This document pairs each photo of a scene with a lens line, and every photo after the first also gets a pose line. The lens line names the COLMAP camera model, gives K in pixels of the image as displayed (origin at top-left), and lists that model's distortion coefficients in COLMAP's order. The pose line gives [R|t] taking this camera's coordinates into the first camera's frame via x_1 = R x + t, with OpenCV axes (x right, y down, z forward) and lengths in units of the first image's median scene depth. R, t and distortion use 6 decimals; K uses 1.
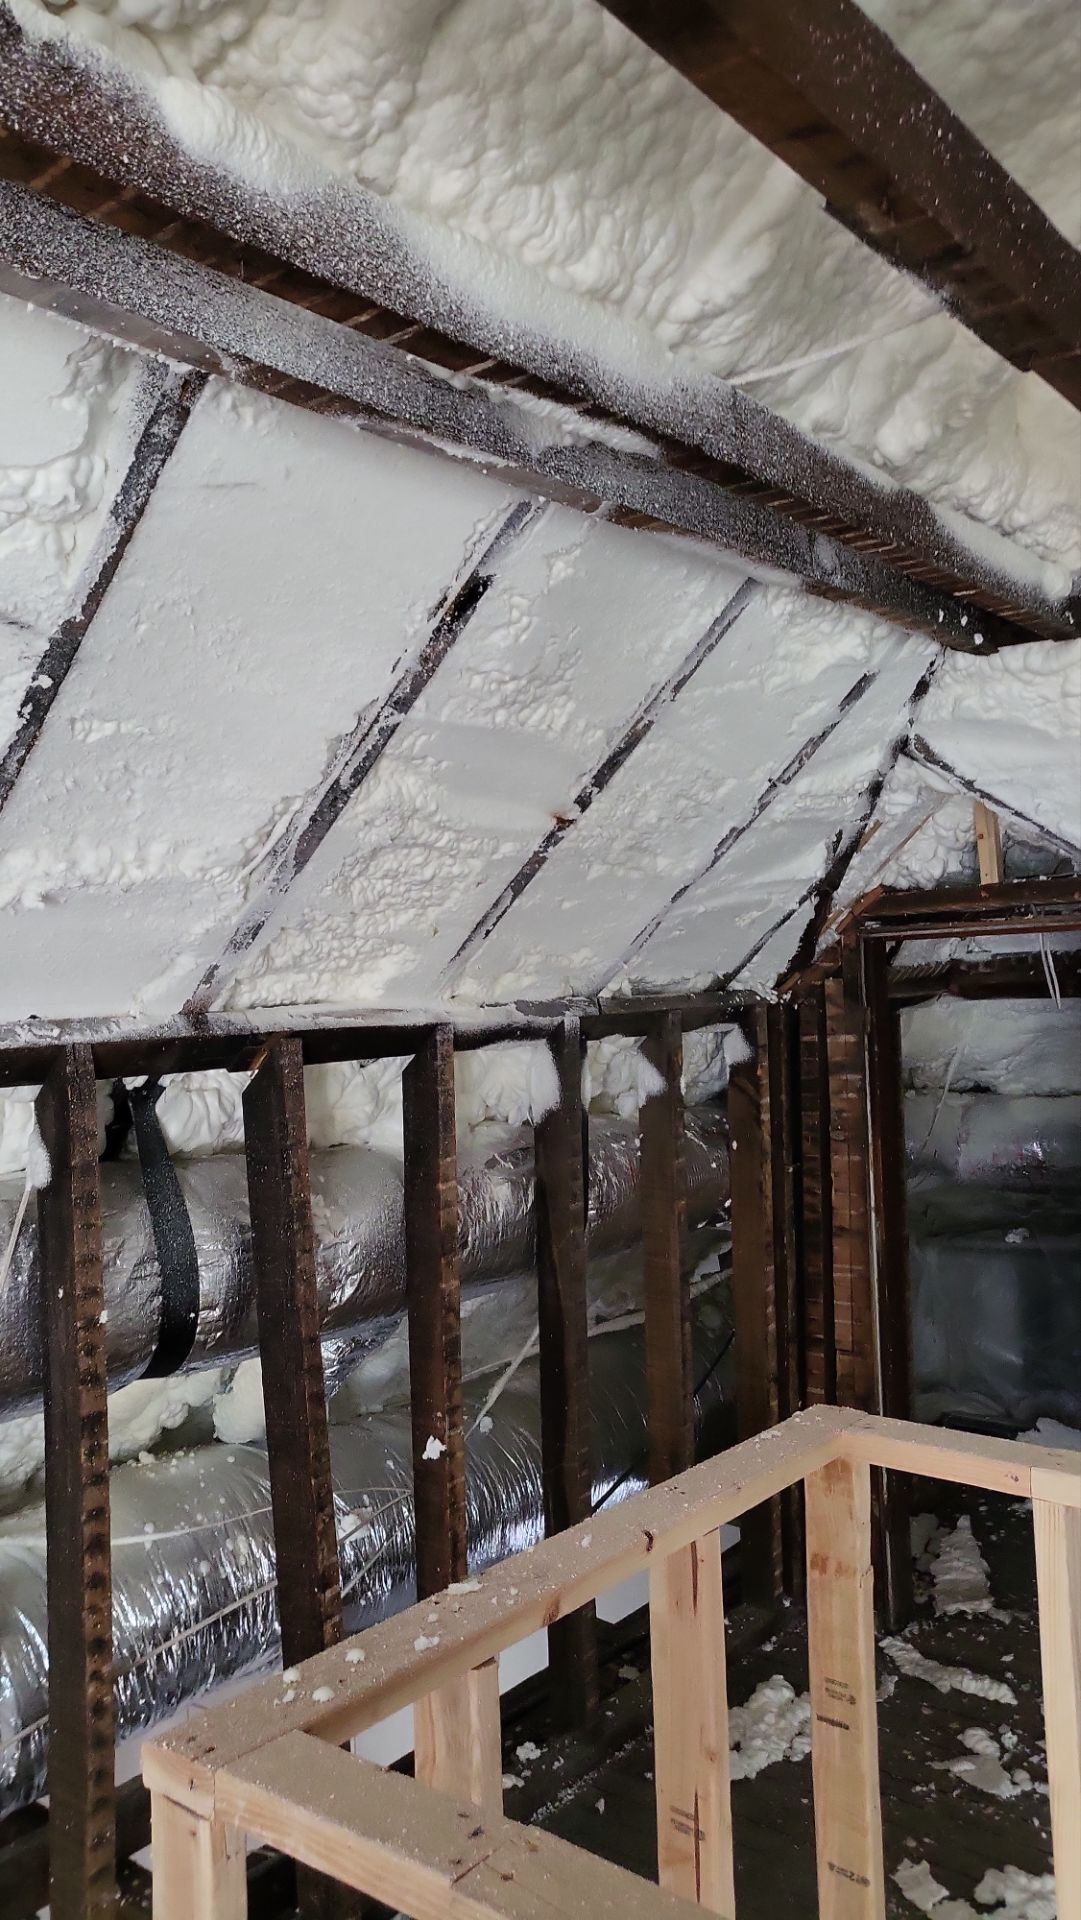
lens RADIAL K [[1492.7, 0, 546.2], [0, 1492.7, 967.2], [0, 0, 1]] dist [-0.008167, 0.047084]
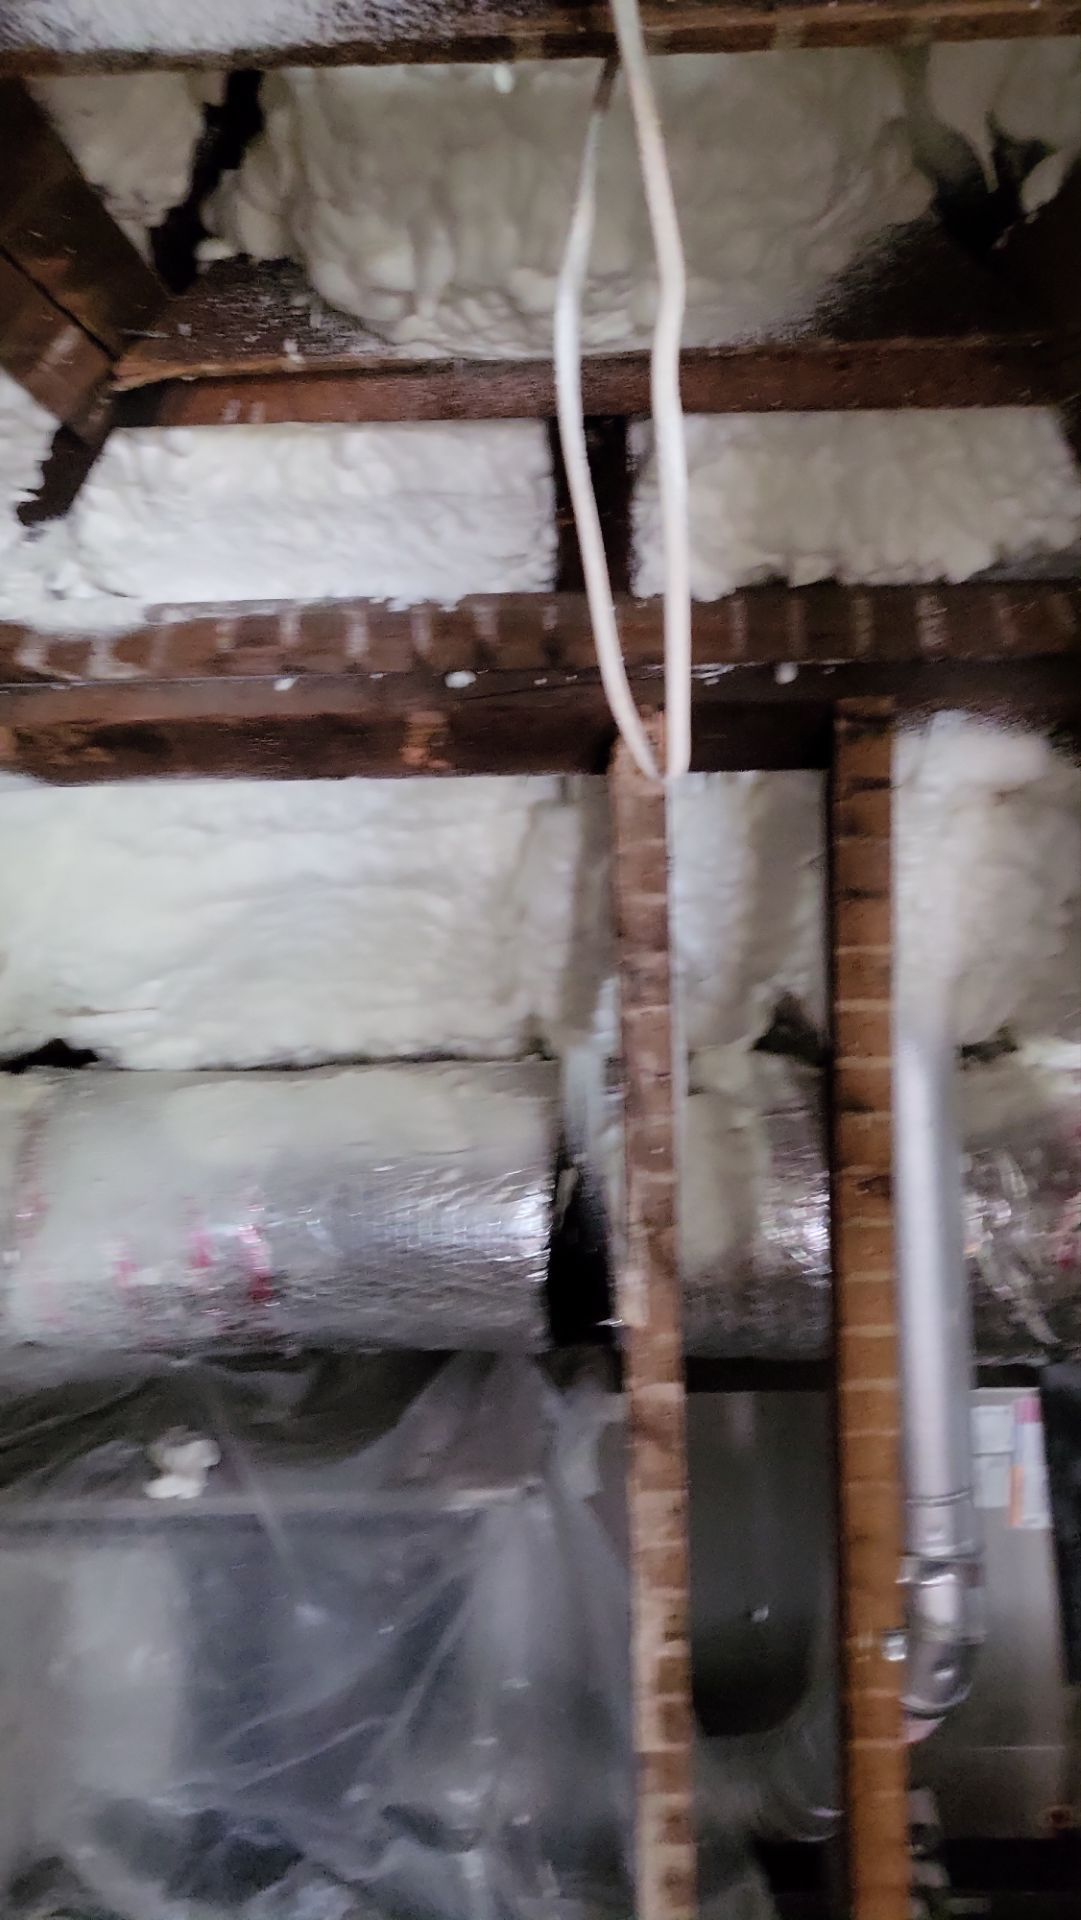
lens RADIAL K [[1492.7, 0, 537.1], [0, 1492.7, 957.8], [0, 0, 1]] dist [-0.008167, 0.047084]
pose [[0.801877, -0.047584, 0.595592, 0.182176], [-0.016827, 0.994630, 0.102120, 0.022974], [-0.597253, -0.091910, 0.796770, 0.694643]]
